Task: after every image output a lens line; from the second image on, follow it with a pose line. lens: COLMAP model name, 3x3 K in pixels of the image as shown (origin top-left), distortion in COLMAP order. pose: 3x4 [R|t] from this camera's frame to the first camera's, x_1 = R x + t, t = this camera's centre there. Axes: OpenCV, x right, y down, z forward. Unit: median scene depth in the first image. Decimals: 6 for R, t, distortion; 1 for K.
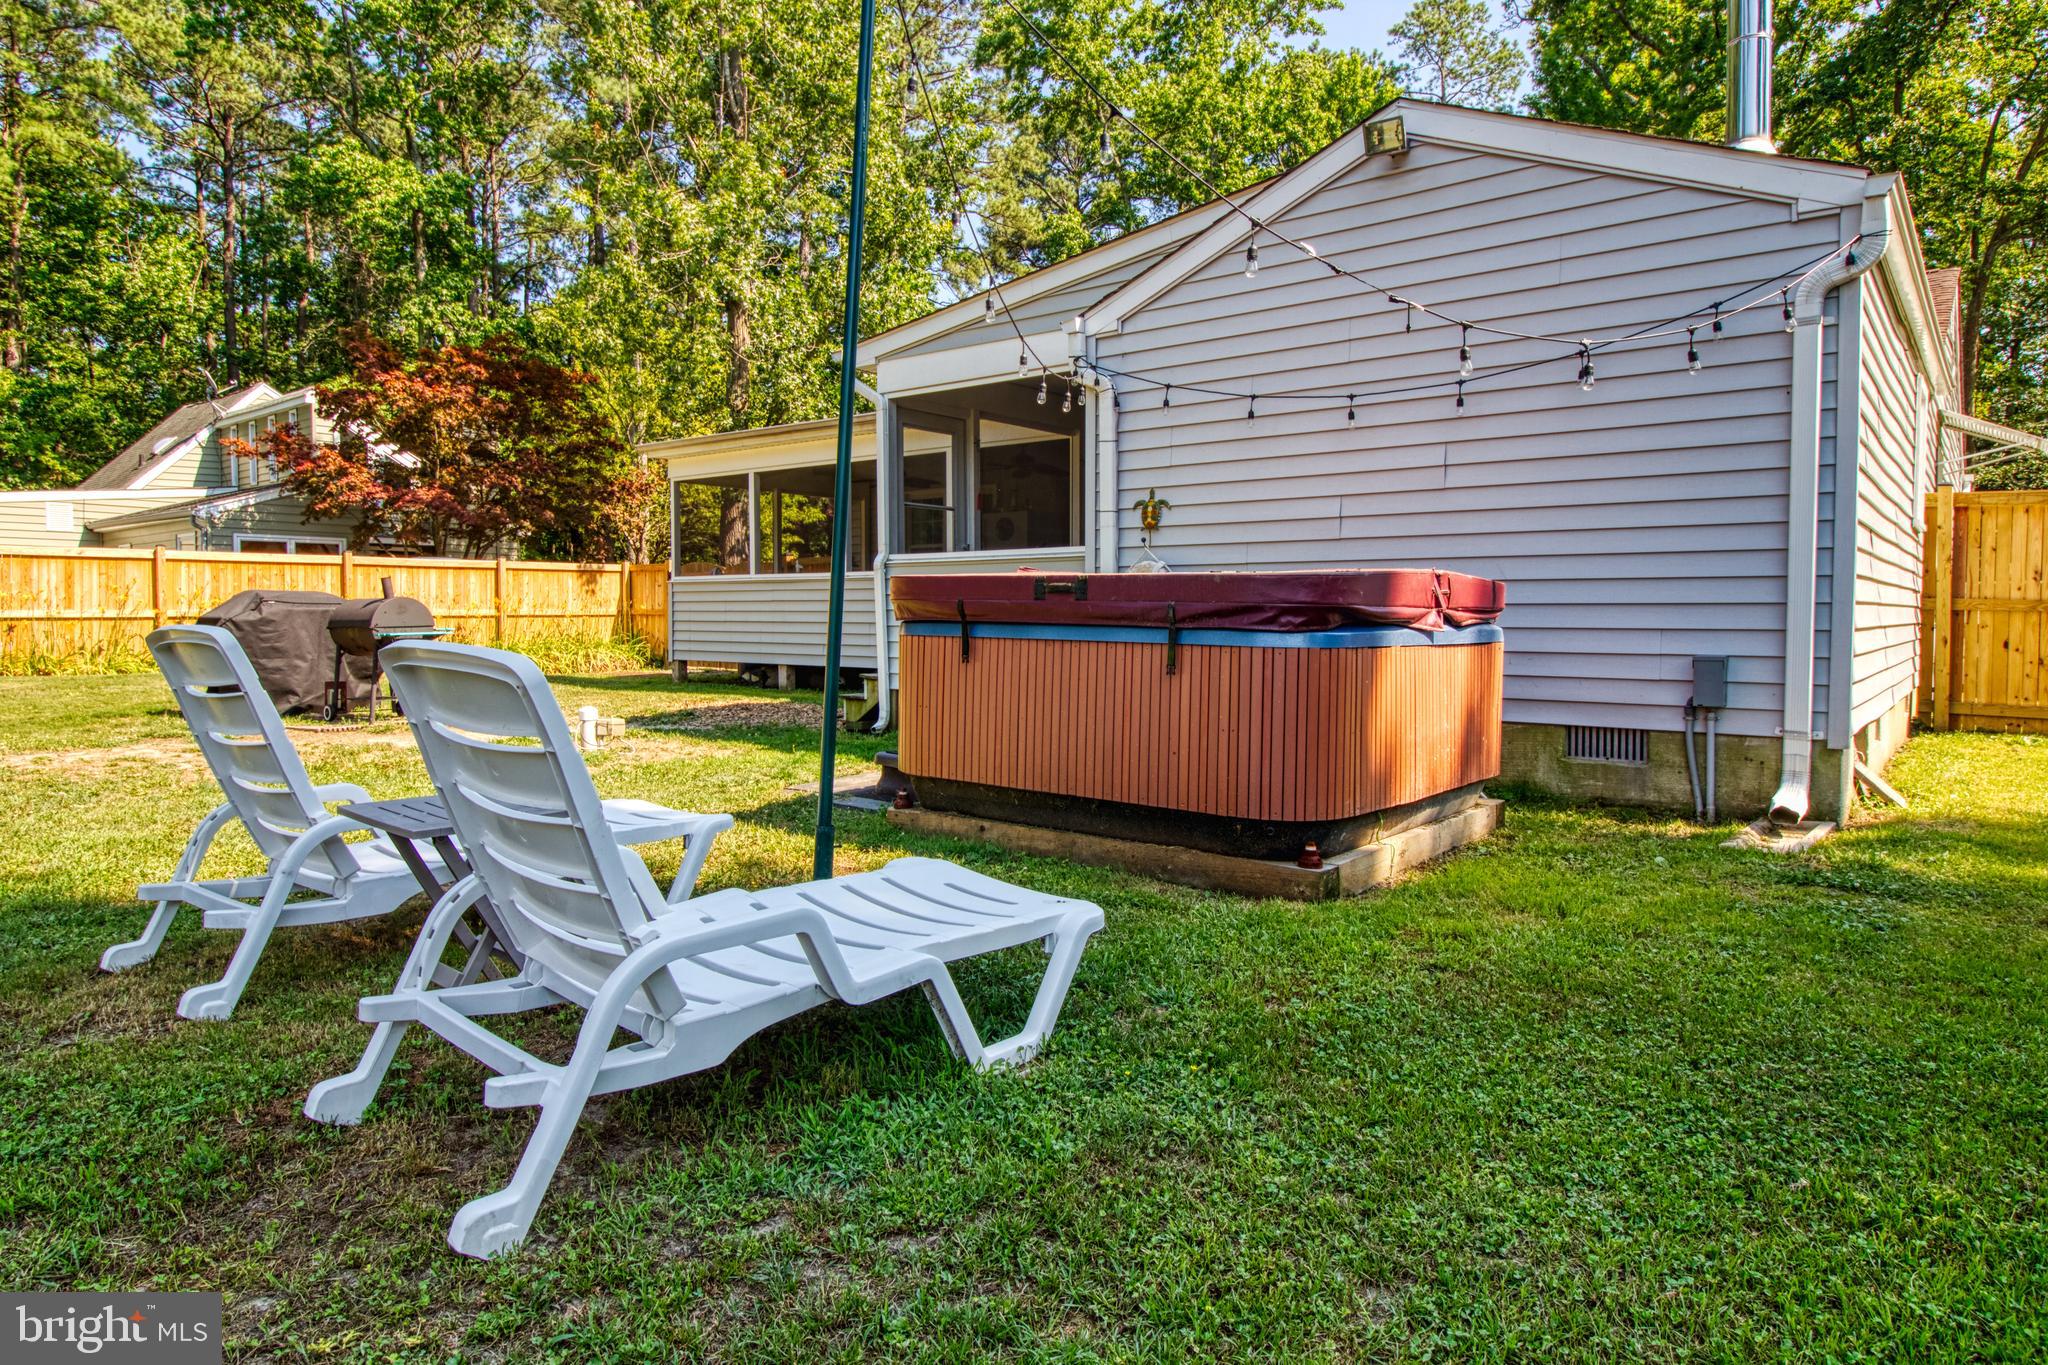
lens RADIAL K [[1258.0, 0, 1020.9], [0, 1258.0, 654.3], [0, 0, 1]] dist [-0.011933, -0.003745]
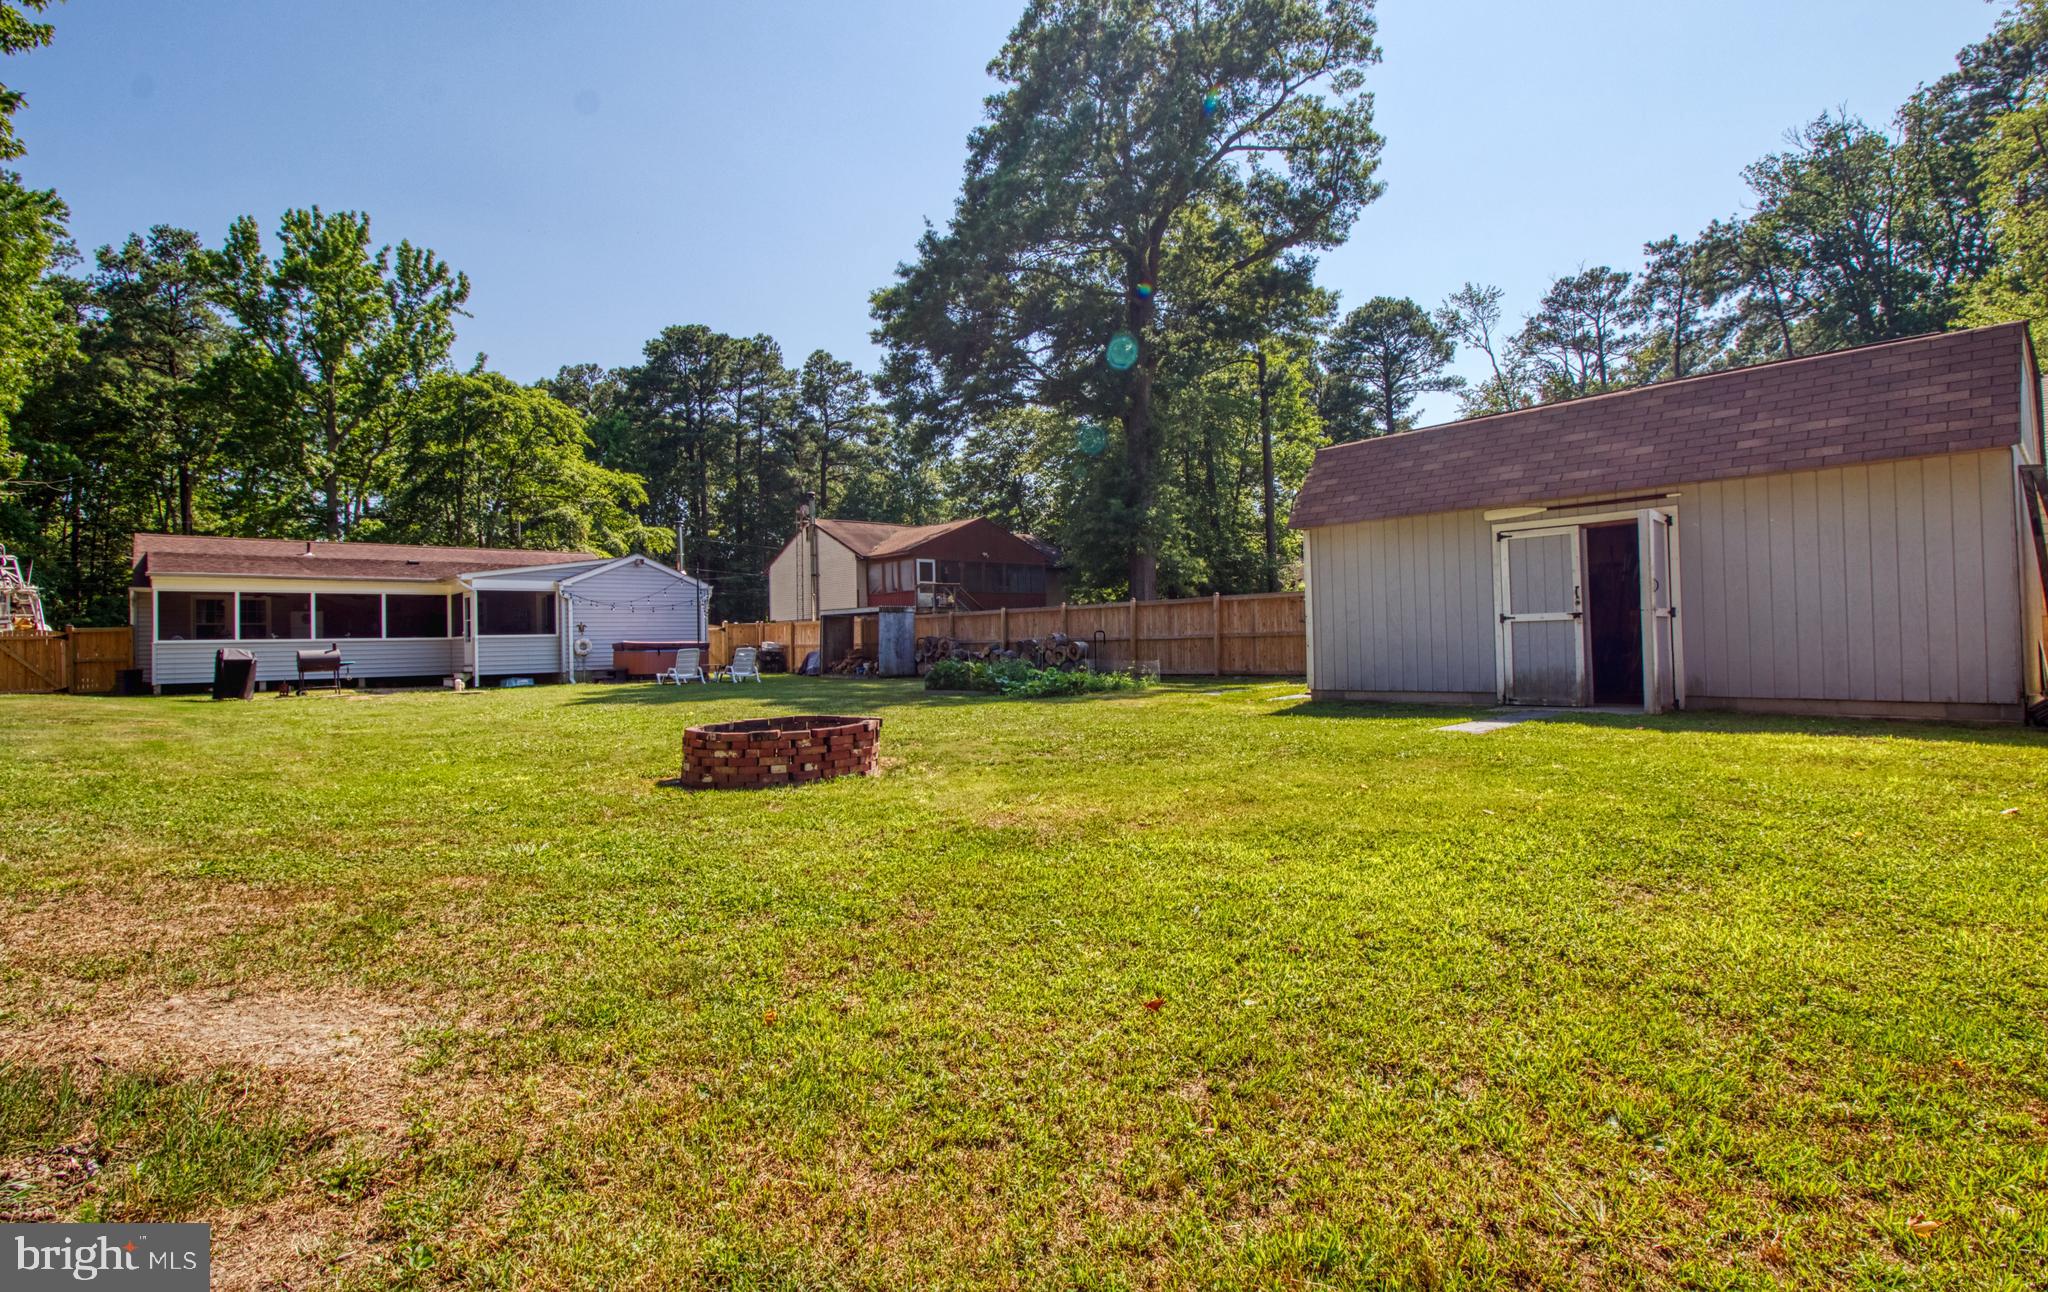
lens RADIAL K [[983.1, 0, 1024.1], [0, 983.1, 629.1], [0, 0, 1]] dist [0.001757, -0.011906]
pose [[0.152825, 0.009044, 0.988212, -2.475178], [0.053898, 0.998394, -0.017472, 0.029114], [-0.986782, 0.055933, 0.152093, -0.852032]]
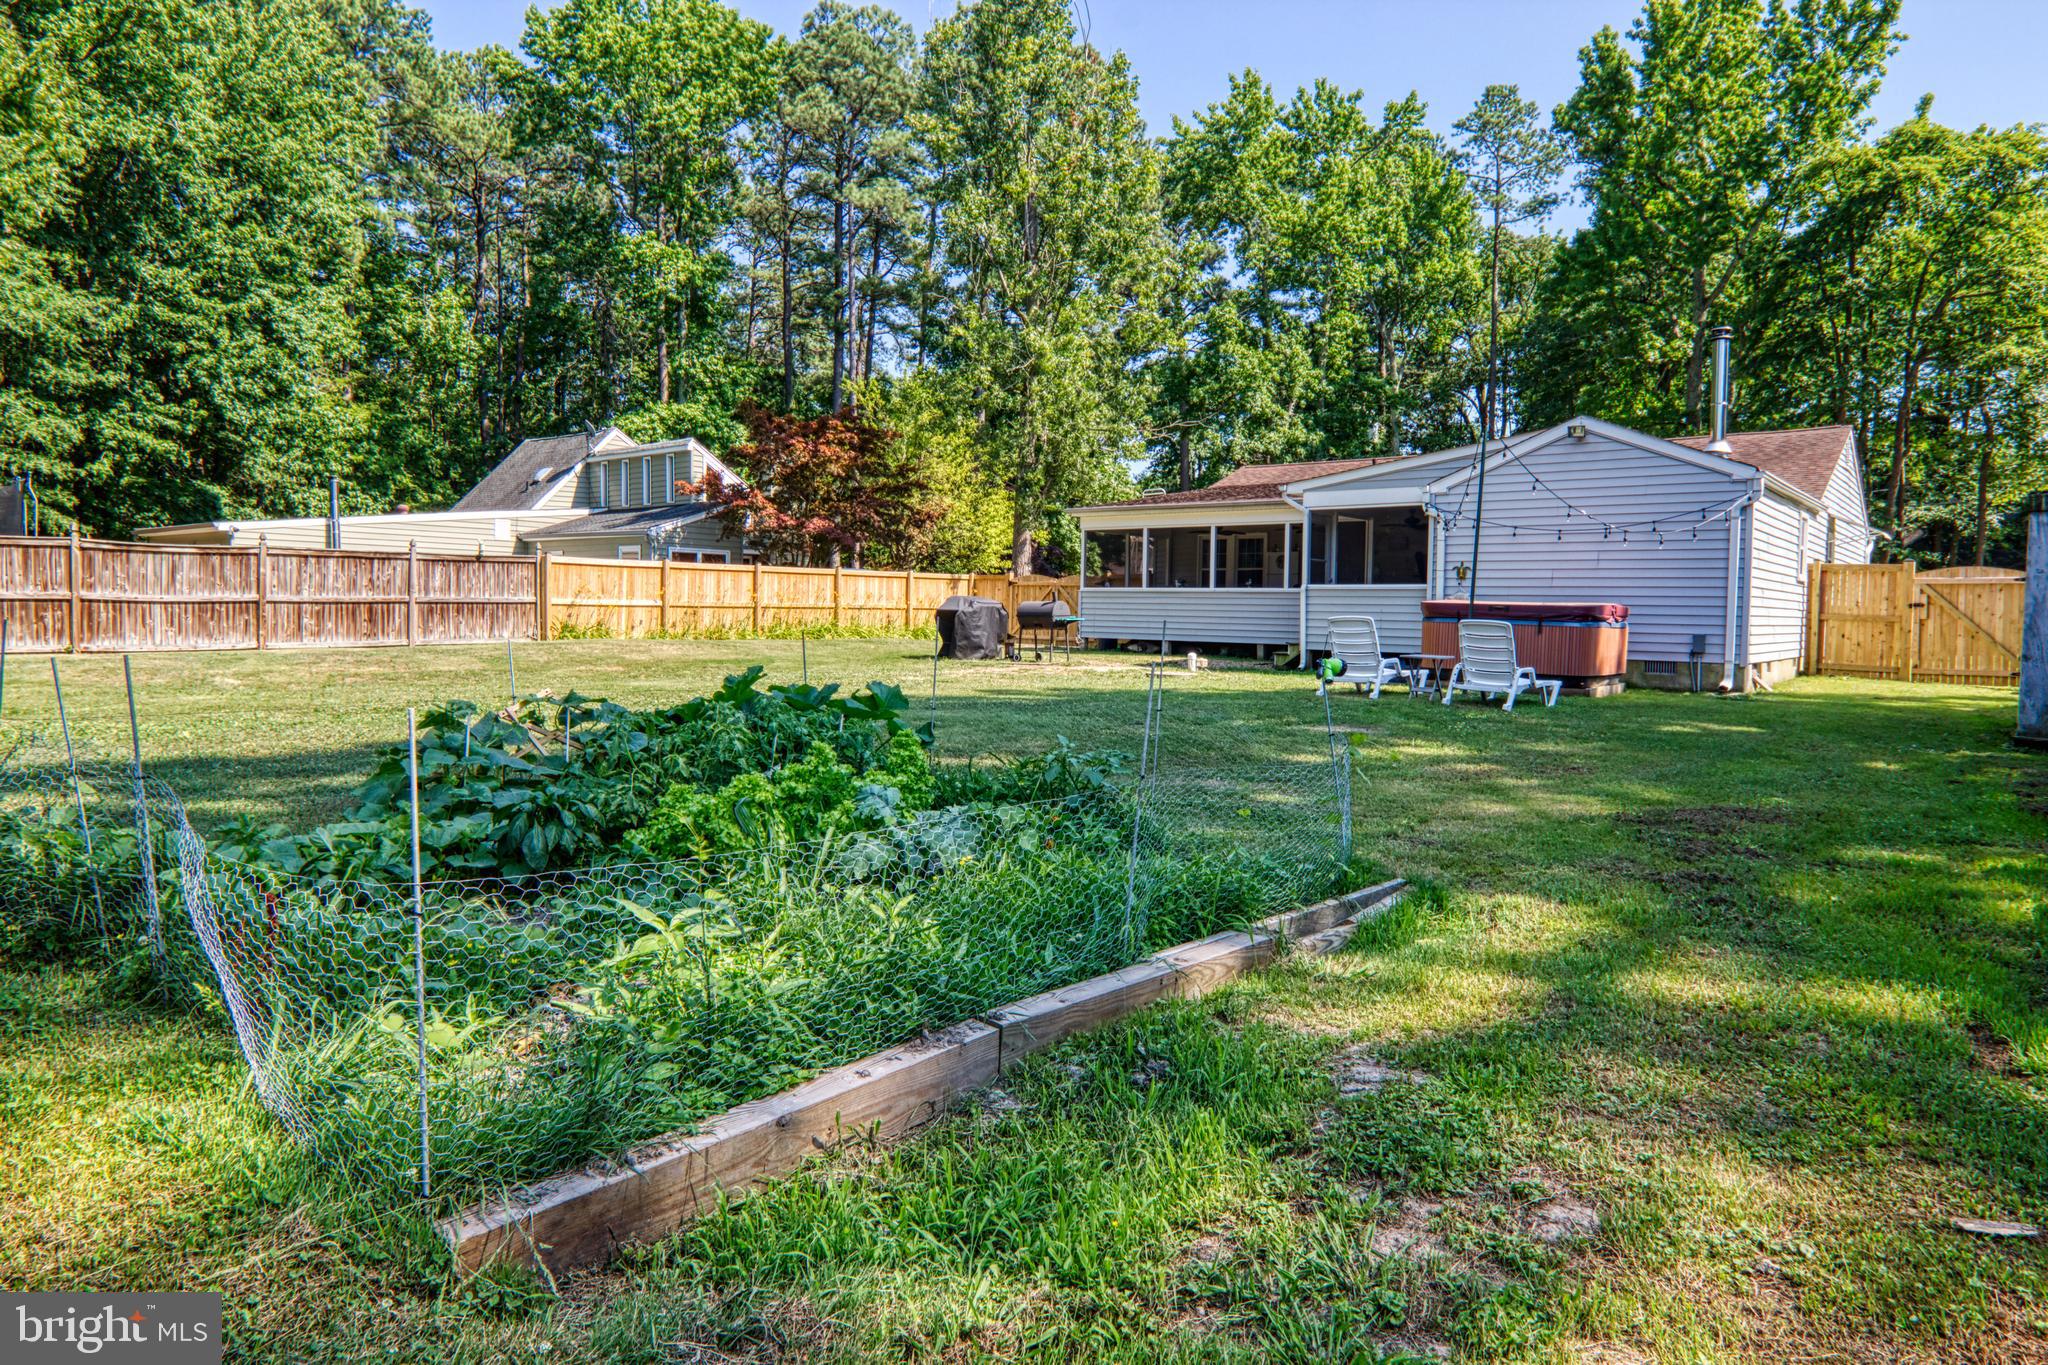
lens RADIAL K [[1258.0, 0, 1020.9], [0, 1258.0, 654.3], [0, 0, 1]] dist [-0.011933, -0.003745]
pose [[0.999847, 0.016069, -0.006842, -0.557568], [-0.016051, 0.999868, 0.002571, 0.037165], [0.006882, -0.002461, 0.999973, -1.067412]]
